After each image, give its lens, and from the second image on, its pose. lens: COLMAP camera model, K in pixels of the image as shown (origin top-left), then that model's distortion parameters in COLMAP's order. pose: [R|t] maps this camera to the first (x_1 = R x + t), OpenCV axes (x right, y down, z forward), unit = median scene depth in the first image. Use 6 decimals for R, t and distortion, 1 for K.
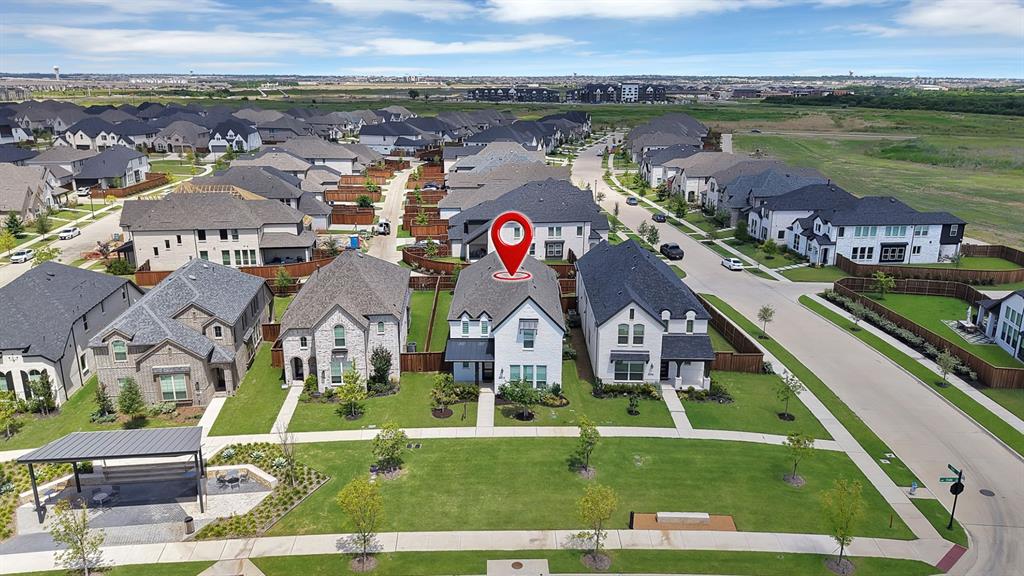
lens RADIAL K [[730.2, 0, 515.0], [0, 730.2, 274.2], [0, 0, 1]] dist [0.060247, -0.000175]
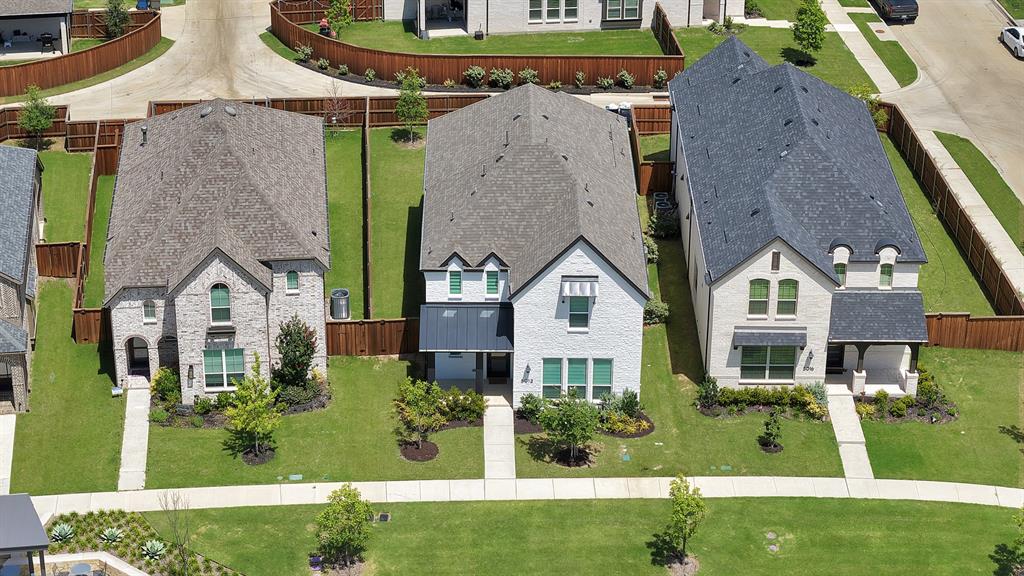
lens RADIAL K [[2136.2, 0, 533.5], [0, 2136.2, 286.4], [0, 0, 1]] dist [-0.590629, 6.797483]
pose [[0.999795, 0.000181, 0.020241, -0.044289], [-0.004349, 0.978533, 0.206046, -0.239541], [-0.019770, -0.206092, 0.978333, -0.485380]]
